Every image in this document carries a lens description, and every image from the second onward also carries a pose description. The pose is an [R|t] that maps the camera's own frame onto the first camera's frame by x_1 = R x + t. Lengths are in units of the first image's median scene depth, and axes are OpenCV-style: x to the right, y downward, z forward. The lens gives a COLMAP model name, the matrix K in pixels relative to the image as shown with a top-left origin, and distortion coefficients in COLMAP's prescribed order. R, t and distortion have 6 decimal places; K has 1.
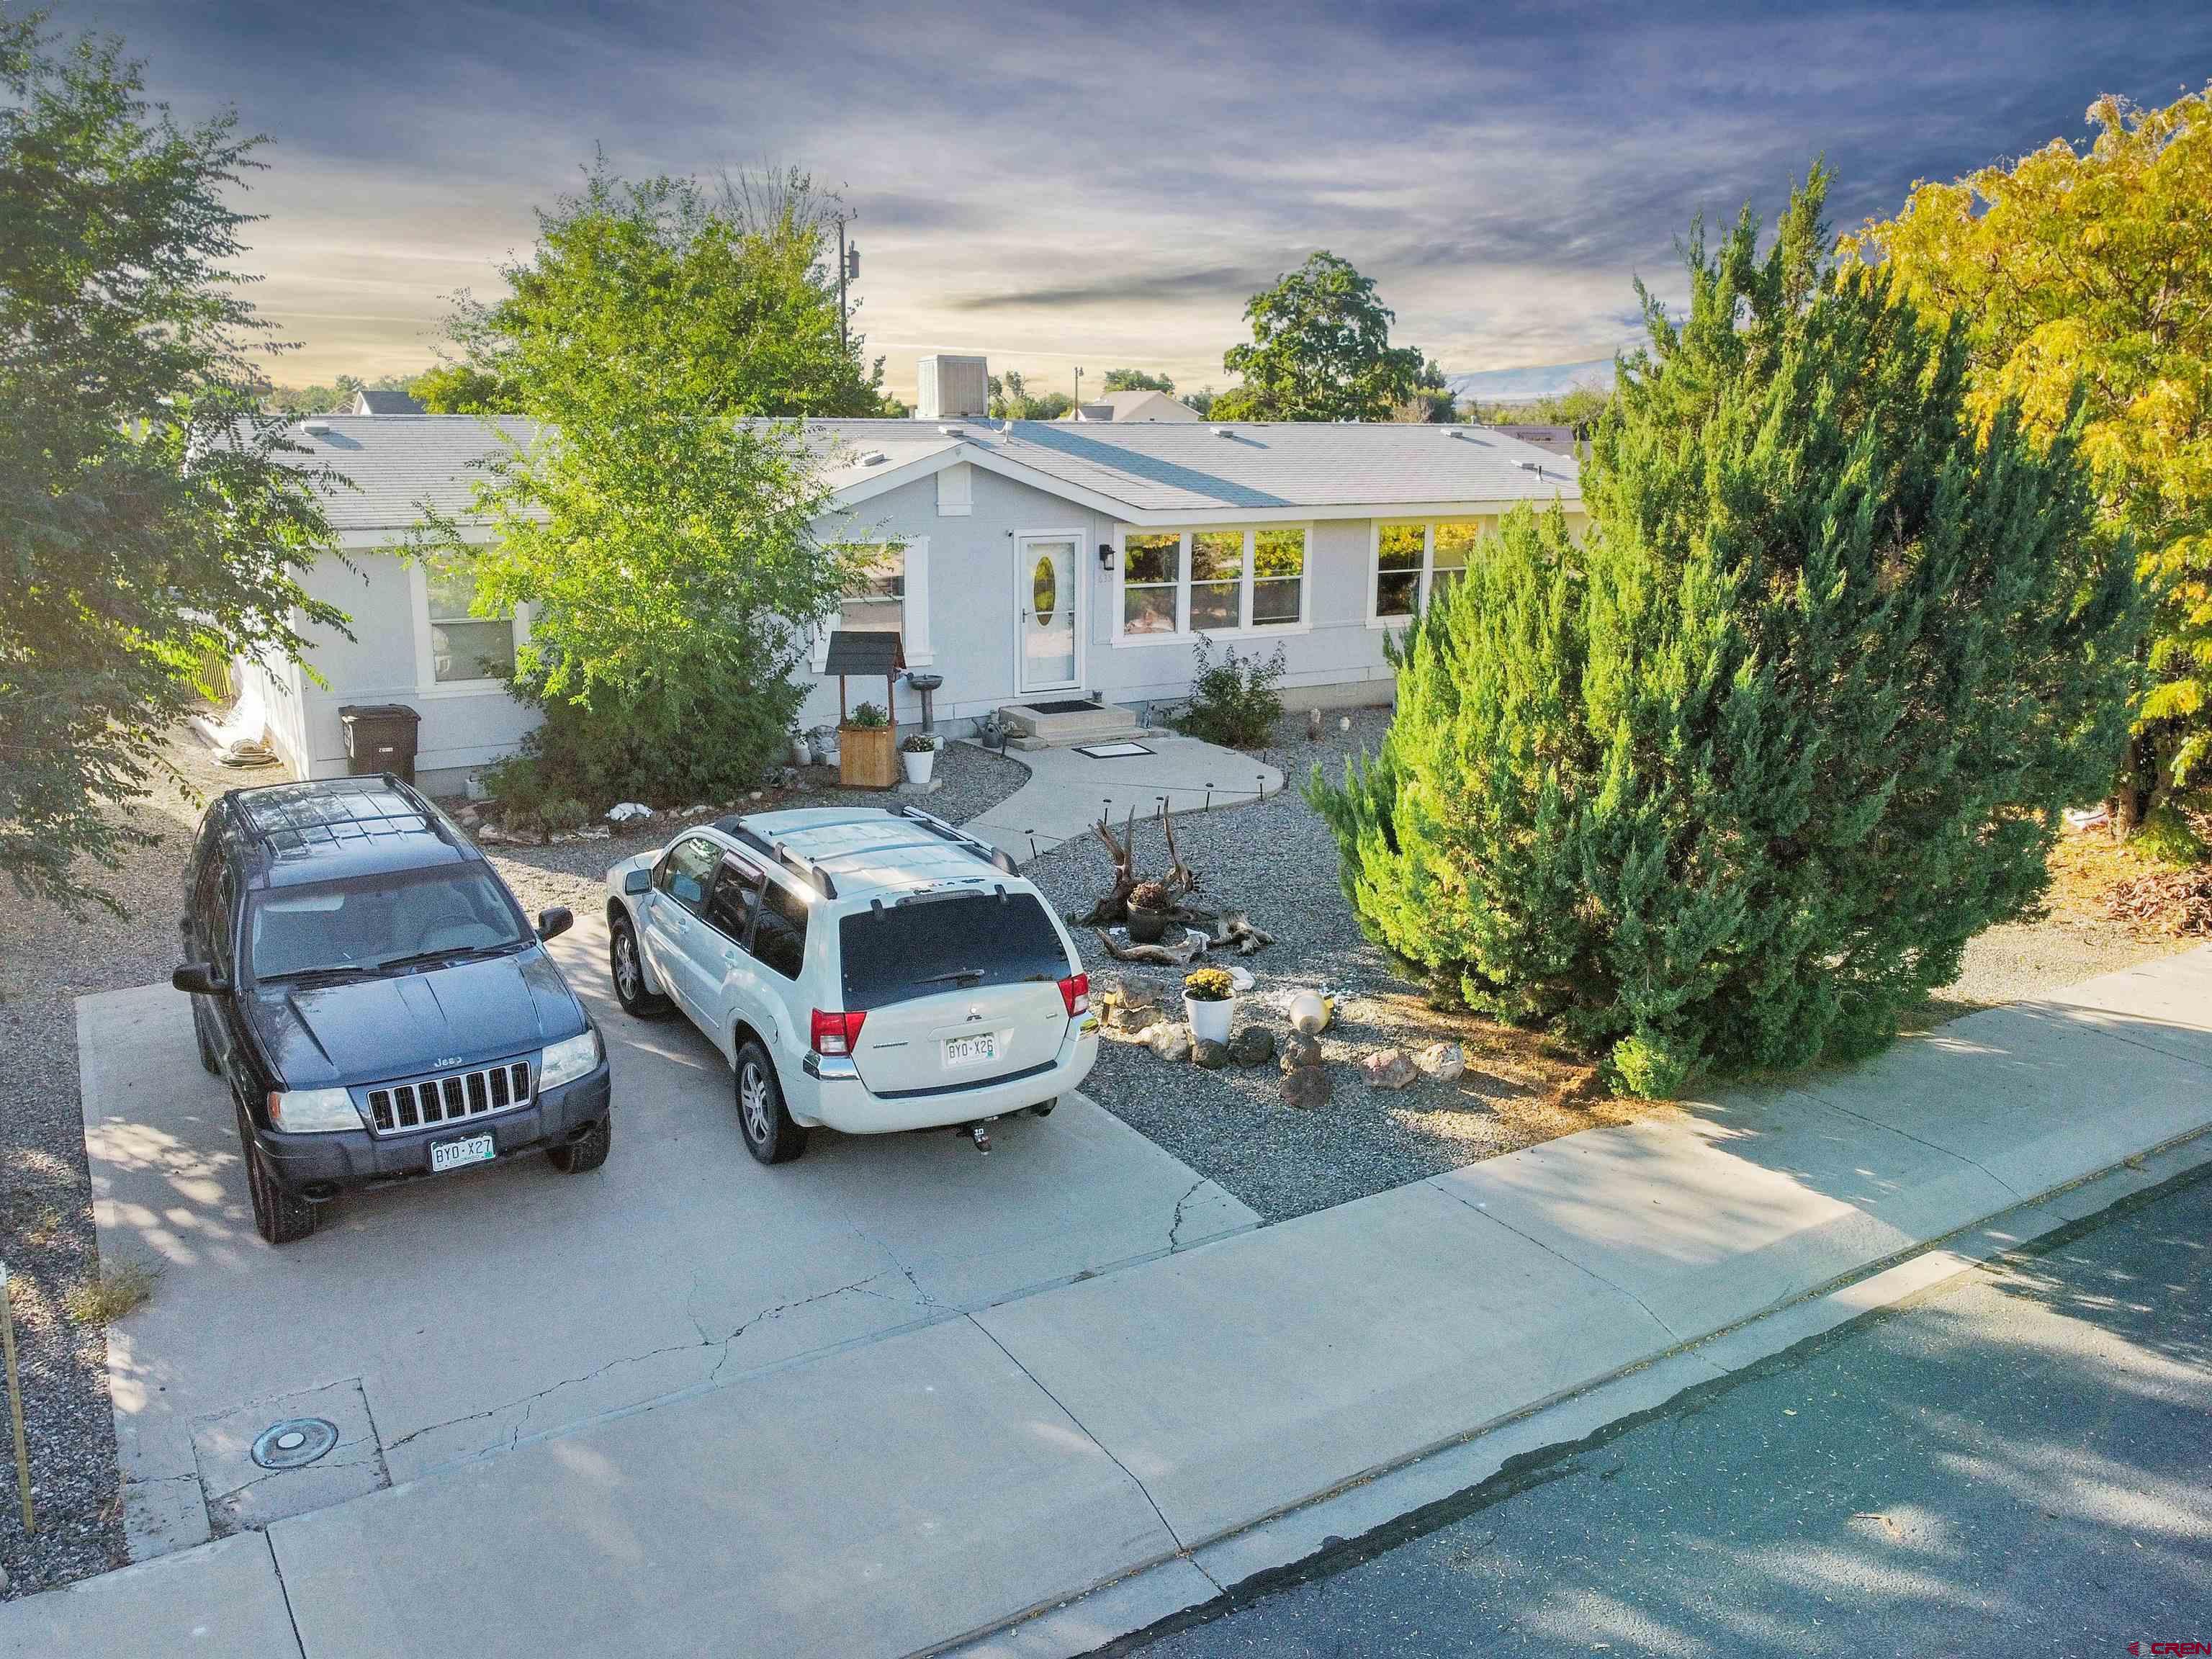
lens RADIAL K [[1667.9, 0, 1106.0], [0, 1667.9, 829.5], [0, 0, 1]] dist [-0.035213, -0.004073]
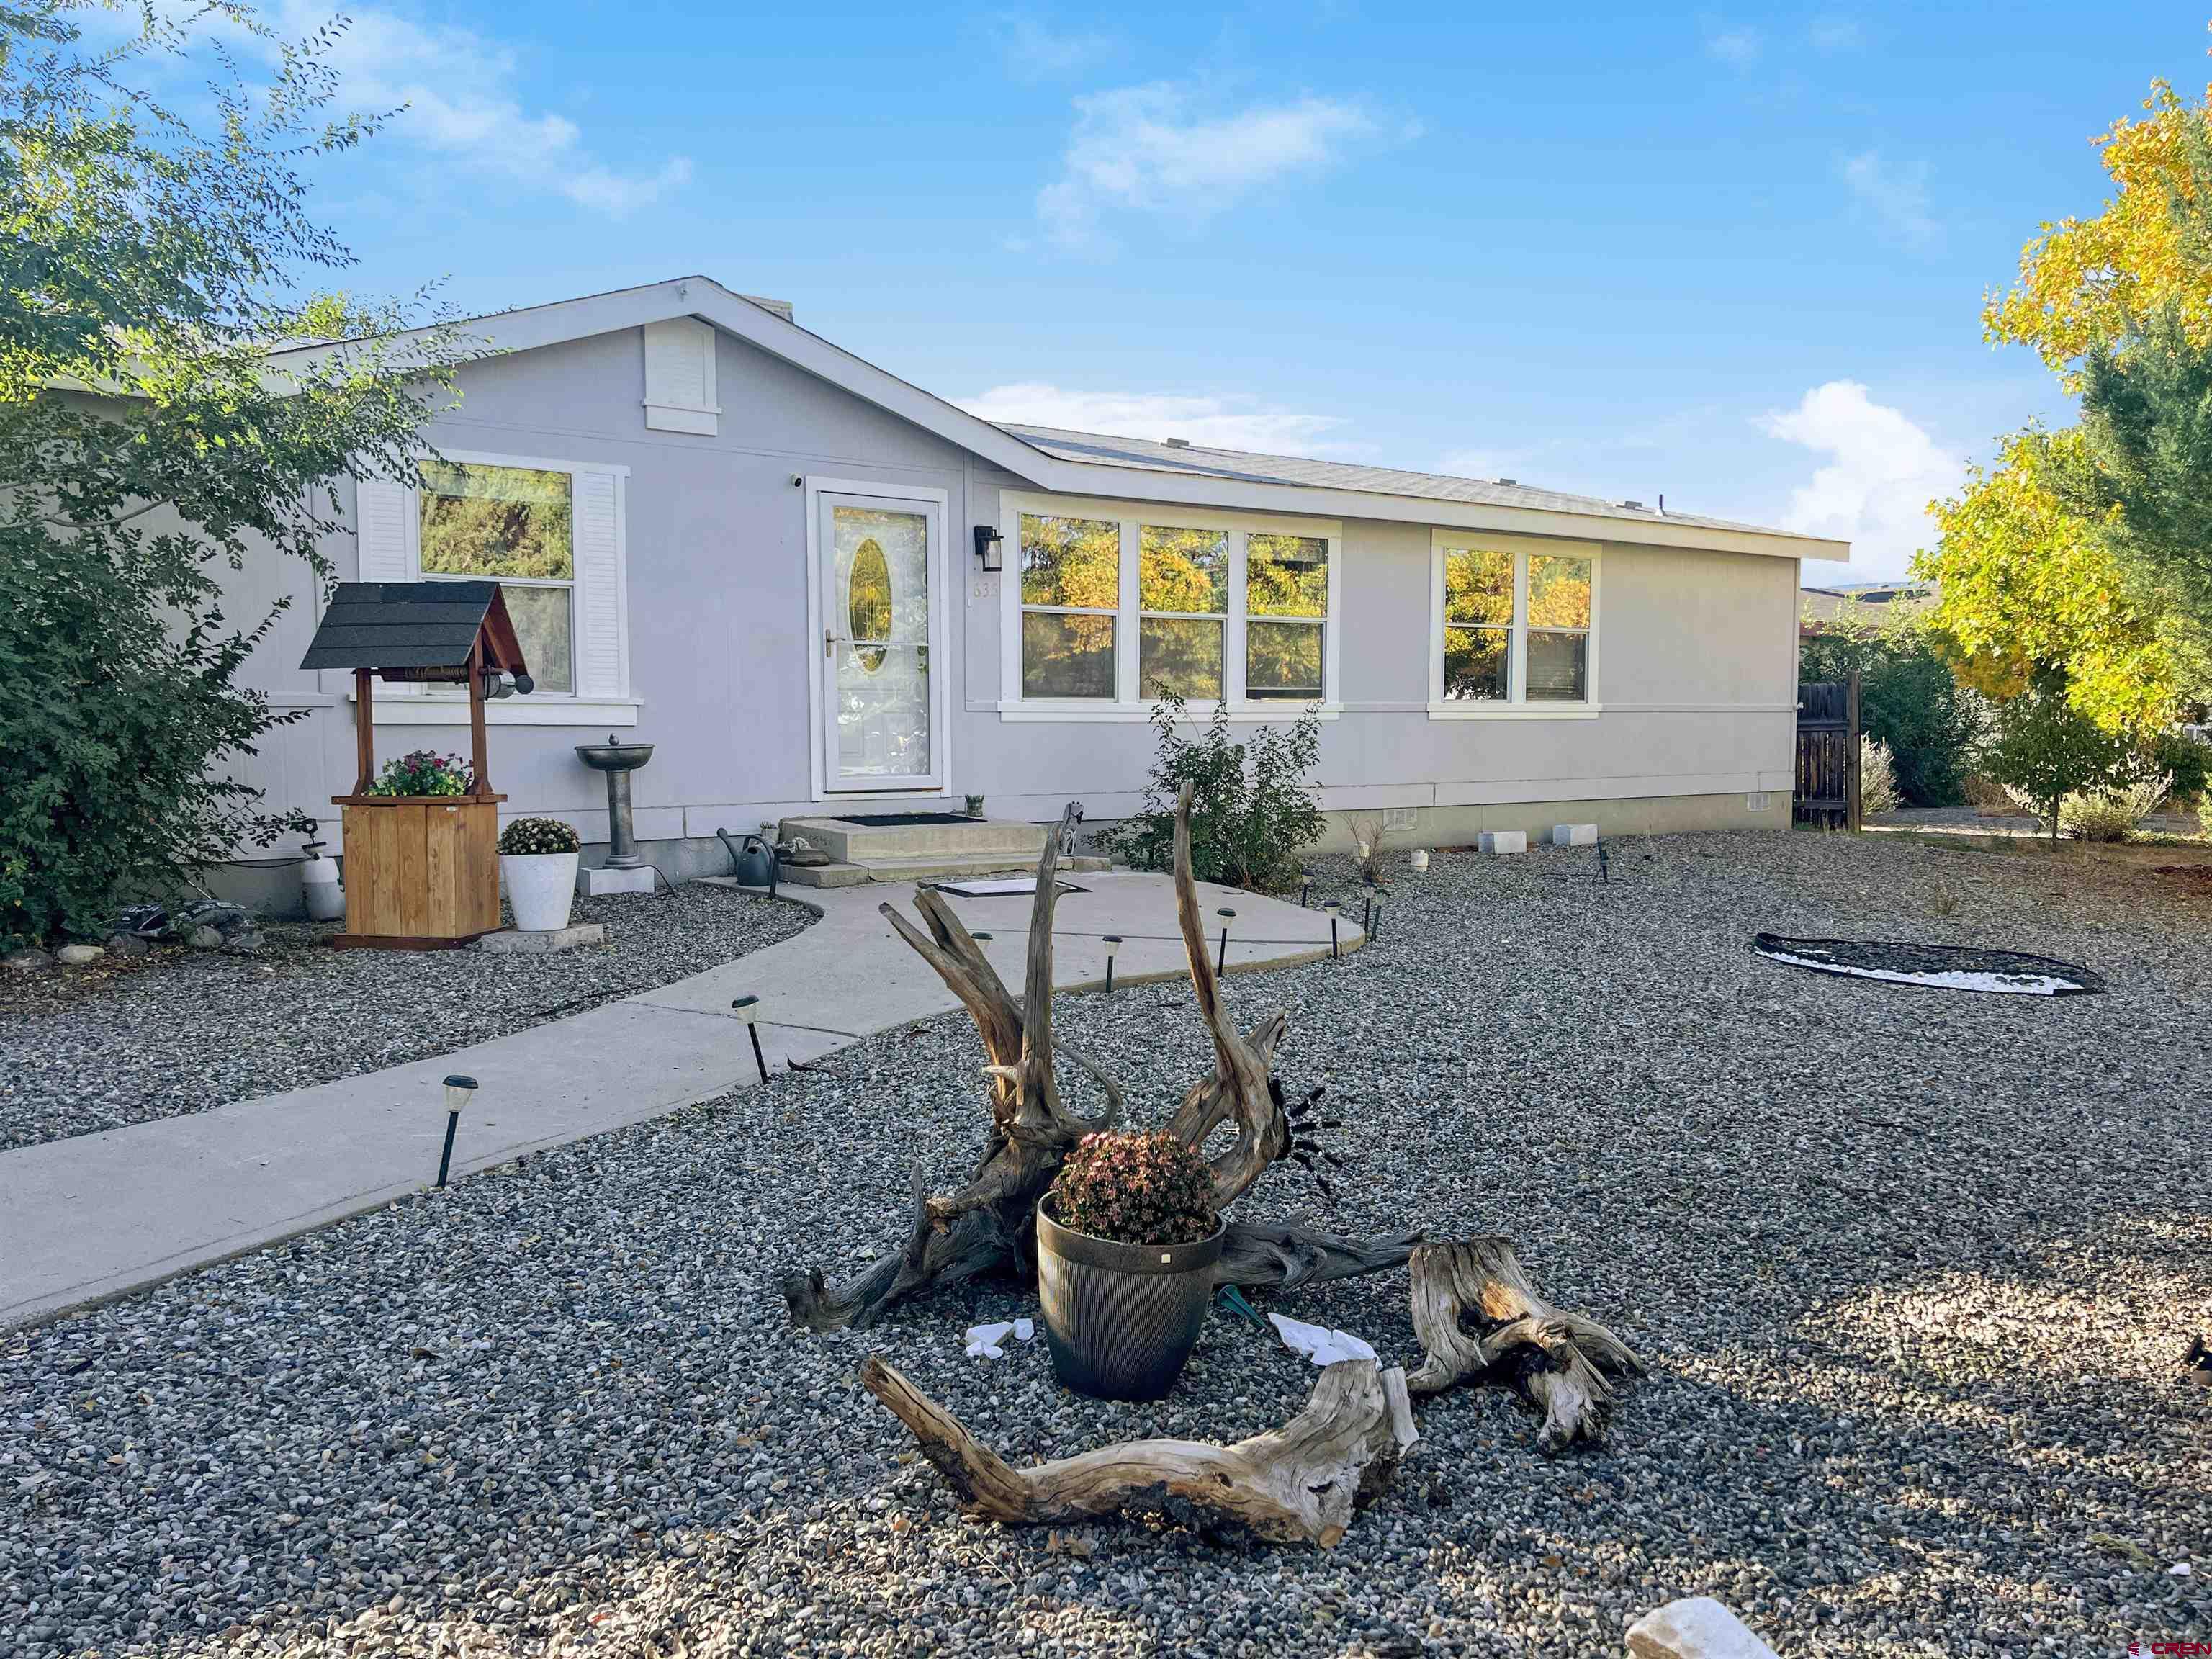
lens RADIAL K [[1665.8, 0, 1106.0], [0, 1665.8, 829.5], [0, 0, 1]] dist [0.067845, -0.000291]
pose [[0.998212, -0.016974, 0.057314, 0.009875], [0.026376, 0.985520, -0.167498, 0.028902], [-0.053641, 0.168710, 0.984205, 0.740624]]
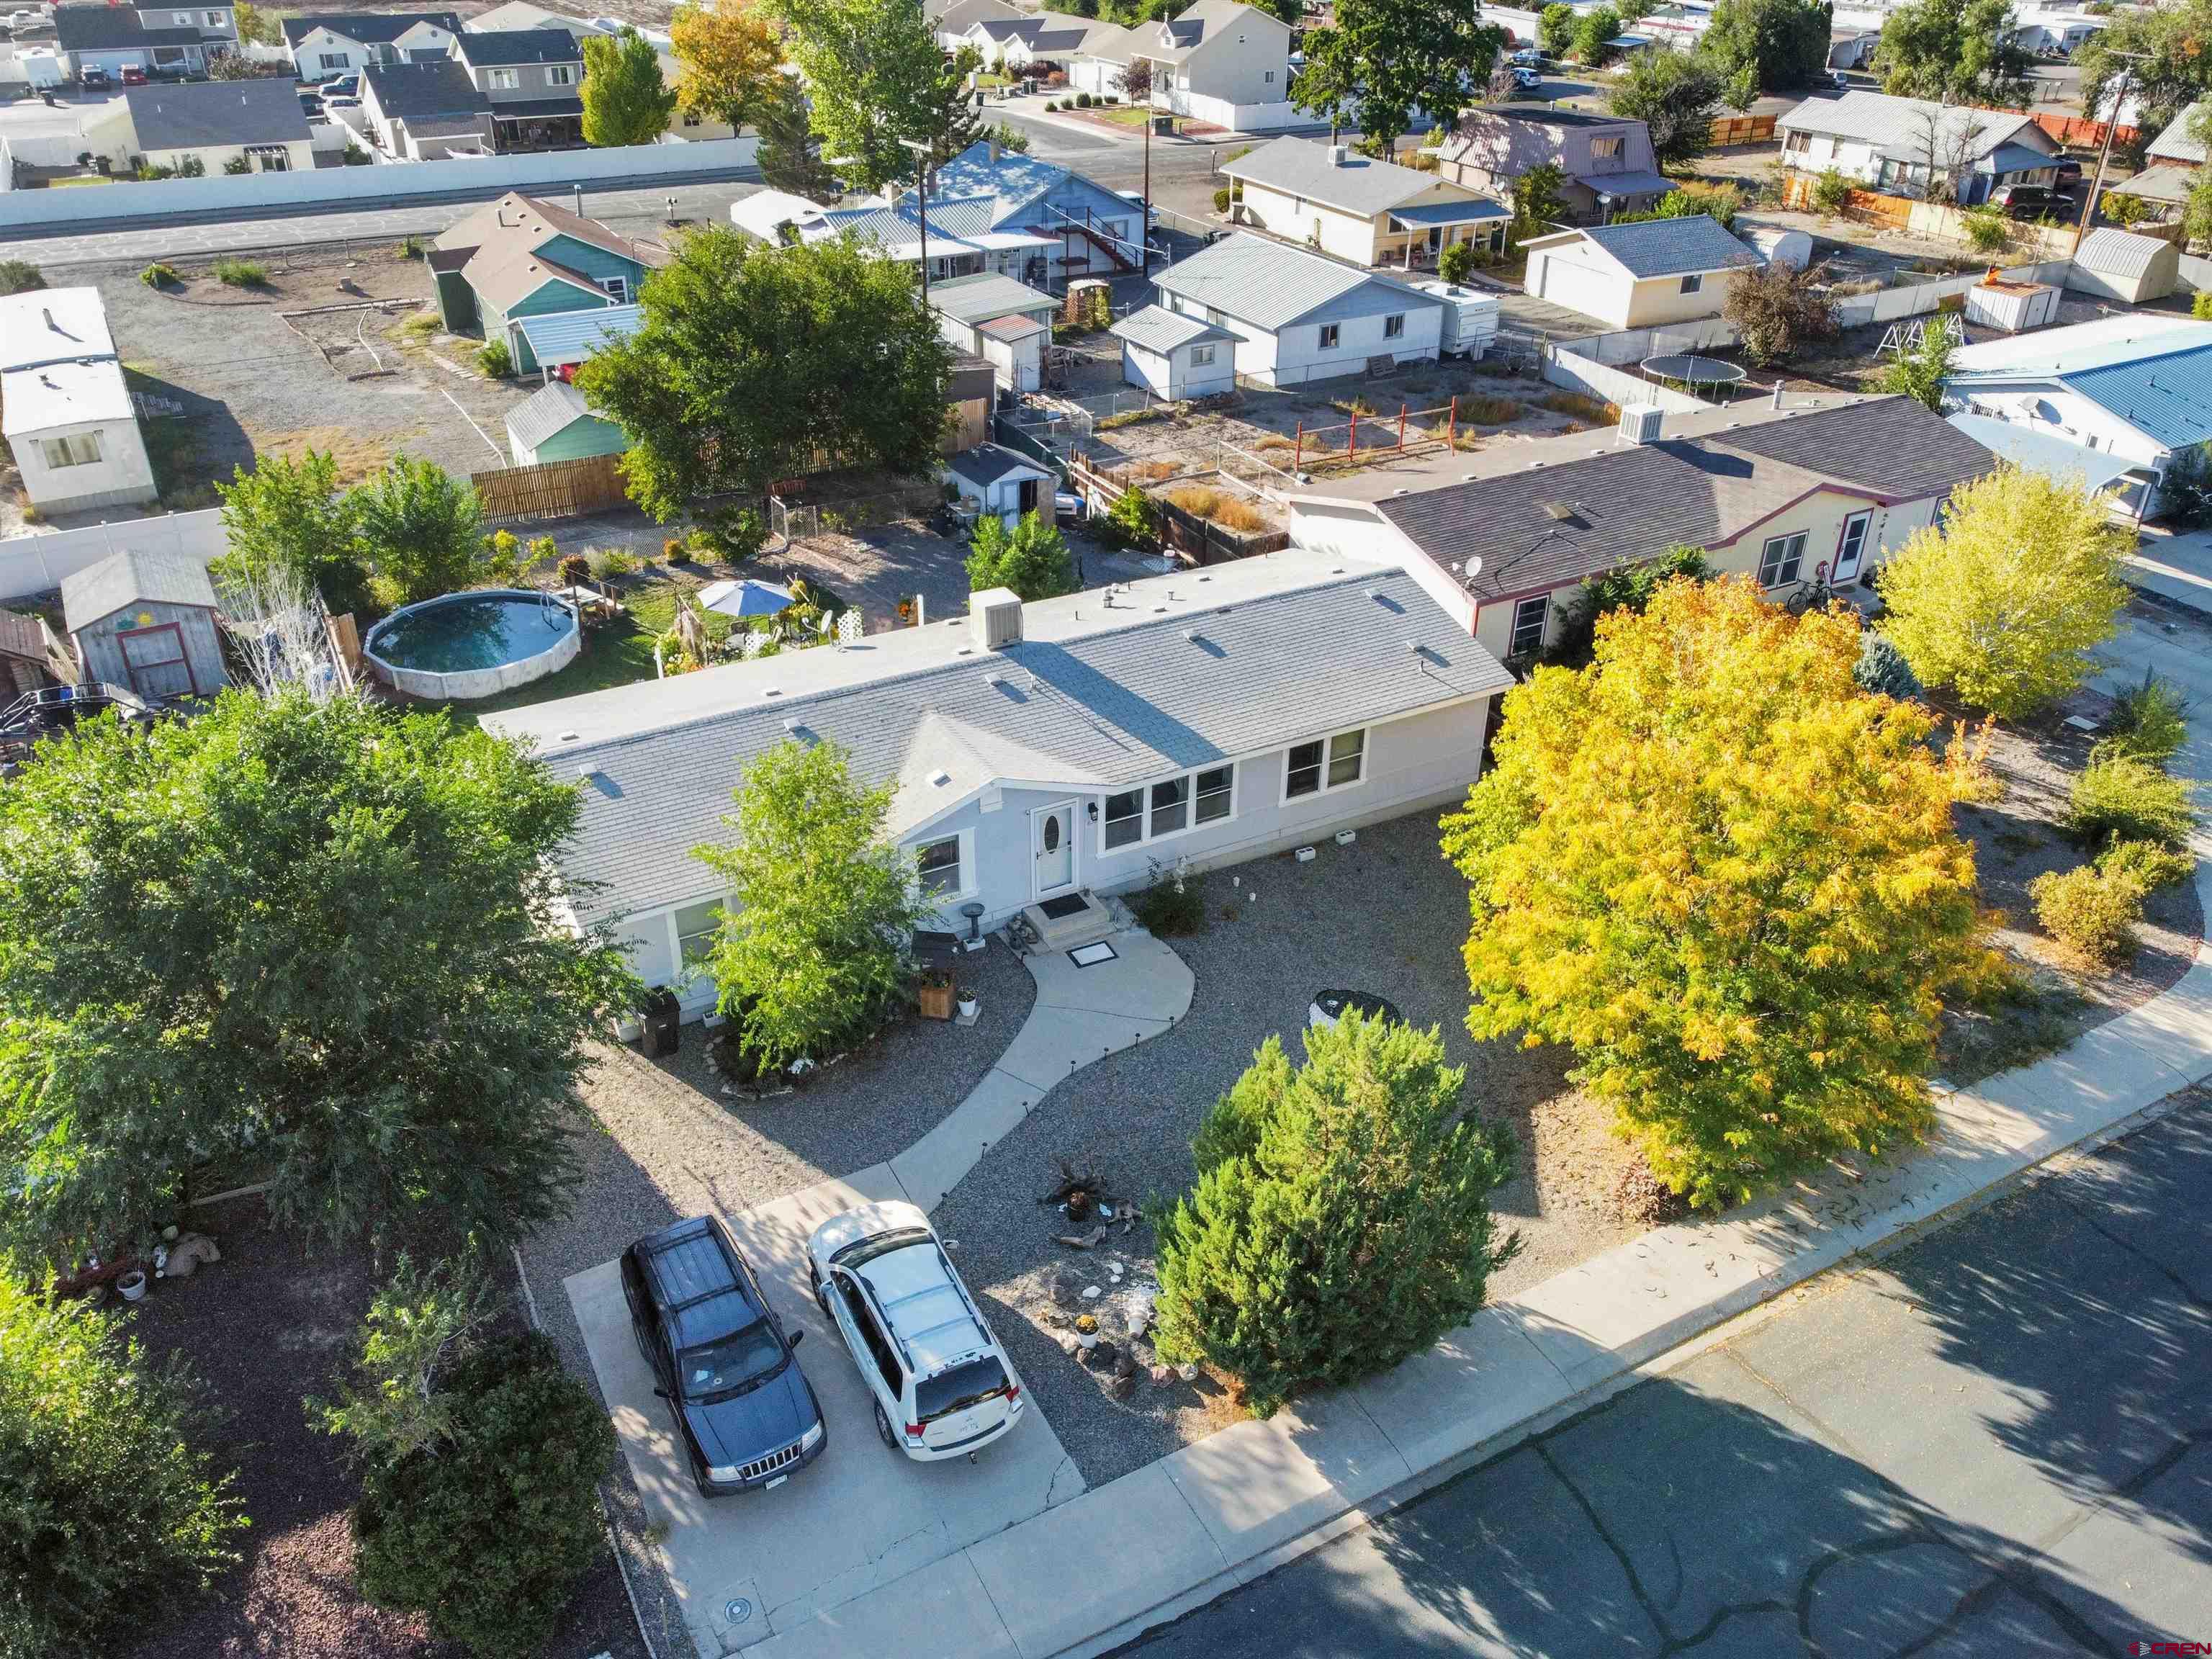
lens RADIAL K [[1667.9, 0, 1106.0], [0, 1667.9, 829.5], [0, 0, 1]] dist [-0.035213, -0.004073]
pose [[0.998124, 0.031190, -0.052685, 0.141476], [-0.013990, 0.953928, 0.299709, -0.918365], [0.059606, -0.298409, 0.952575, -0.680268]]
